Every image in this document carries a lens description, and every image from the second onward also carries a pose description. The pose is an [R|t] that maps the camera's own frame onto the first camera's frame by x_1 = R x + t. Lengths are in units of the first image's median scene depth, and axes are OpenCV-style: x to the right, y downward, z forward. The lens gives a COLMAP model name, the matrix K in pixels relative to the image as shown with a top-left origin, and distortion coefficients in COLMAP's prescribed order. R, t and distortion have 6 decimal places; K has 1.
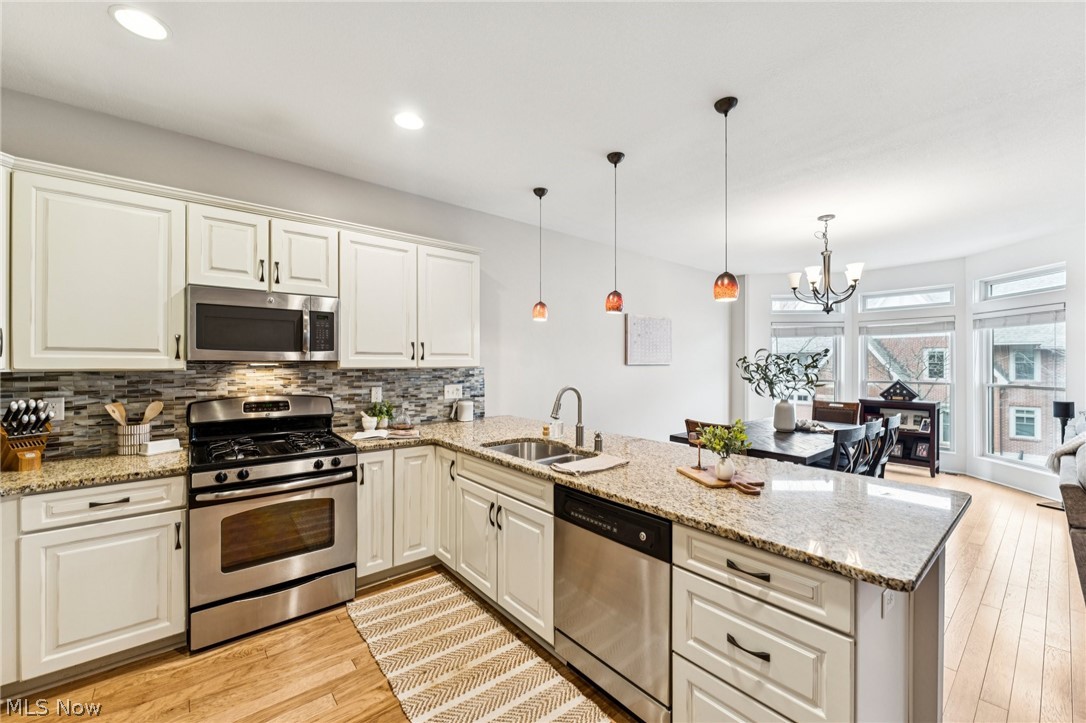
lens RADIAL K [[432.0, 0, 541.1], [0, 432.0, 362.2], [0, 0, 1]] dist [-0.001835, -0.000356]
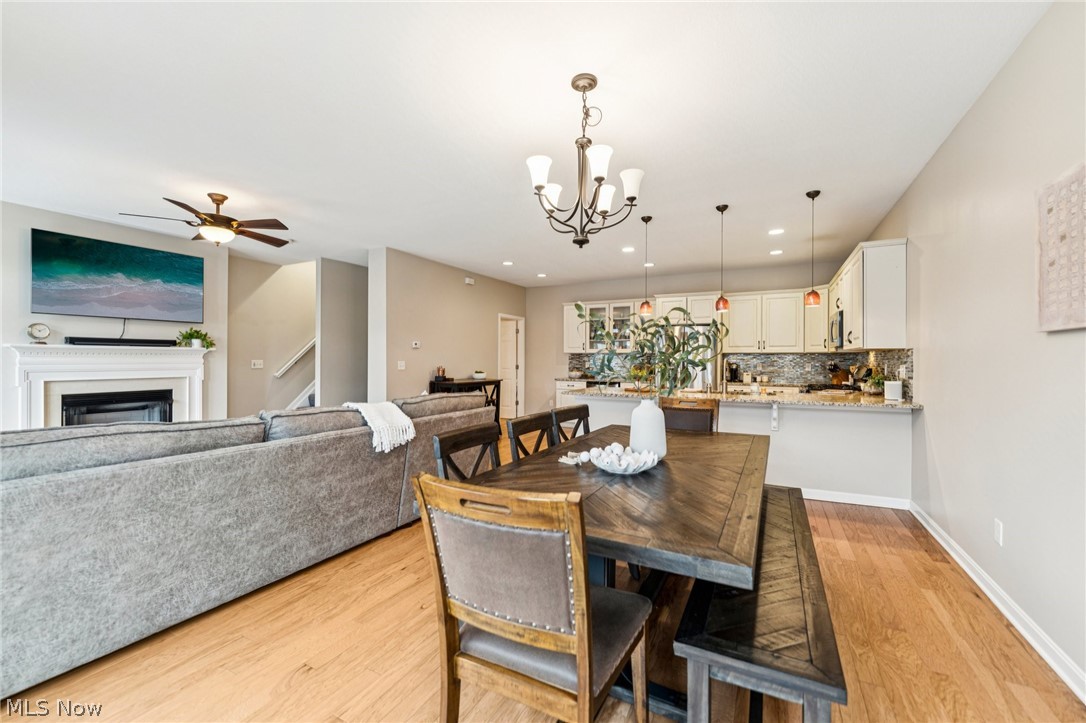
lens RADIAL K [[439.0, 0, 544.9], [0, 439.0, 359.5], [0, 0, 1]] dist [-0.000265, -0.000118]
pose [[-0.920223, -0.003878, -0.391376, 1.024892], [-0.004464, 0.999990, 0.000587, 0.042590], [0.391370, 0.002288, -0.920231, 1.664150]]
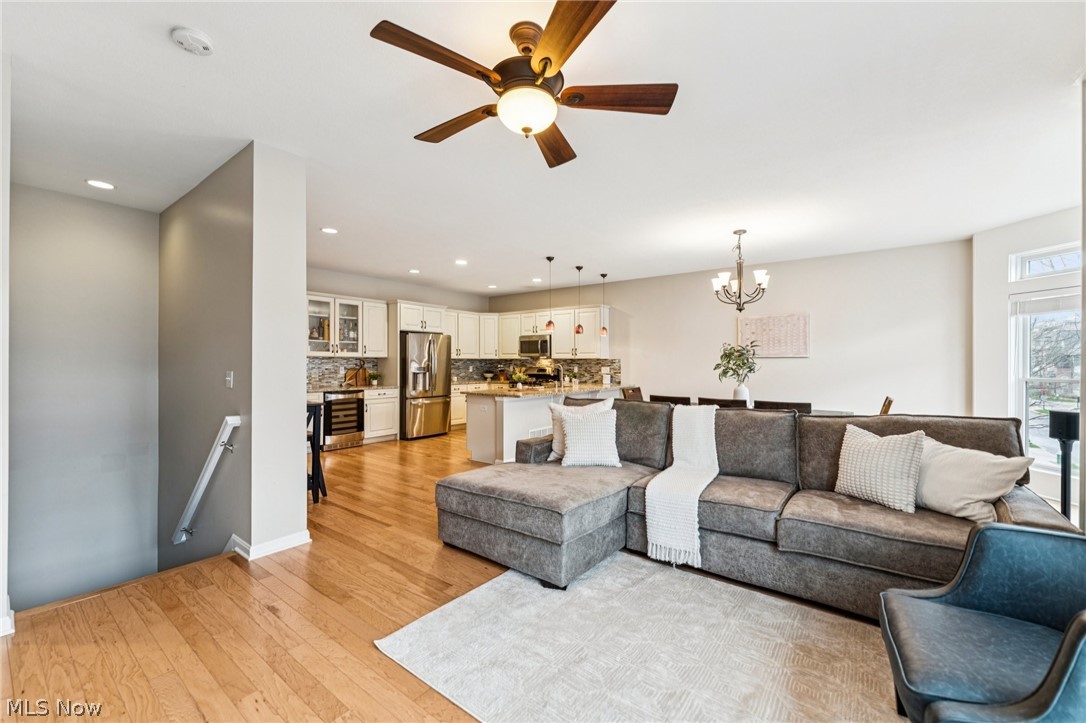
lens RADIAL K [[439.0, 0, 544.9], [0, 439.0, 359.5], [0, 0, 1]] dist [-0.000265, -0.000118]
pose [[0.227199, -0.006335, -0.973828, 1.882388], [-0.002779, 0.999971, -0.007153, 0.032551], [0.973844, 0.004331, 0.227175, 0.213781]]
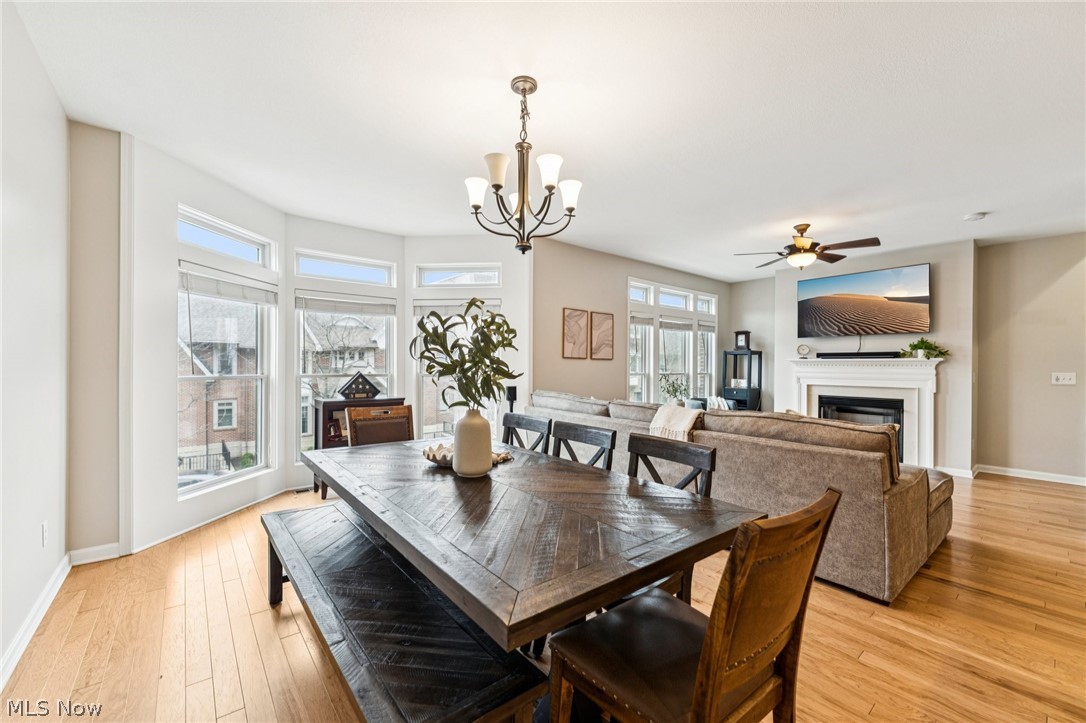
lens RADIAL K [[435.5, 0, 539.9], [0, 435.5, 366.4], [0, 0, 1]] dist [-0.001786, -0.000311]
pose [[0.007428, -0.003445, 0.999966, 0.087459], [-0.008653, 0.999956, 0.003509, 0.040480], [-0.999935, -0.008679, 0.007397, 1.060250]]
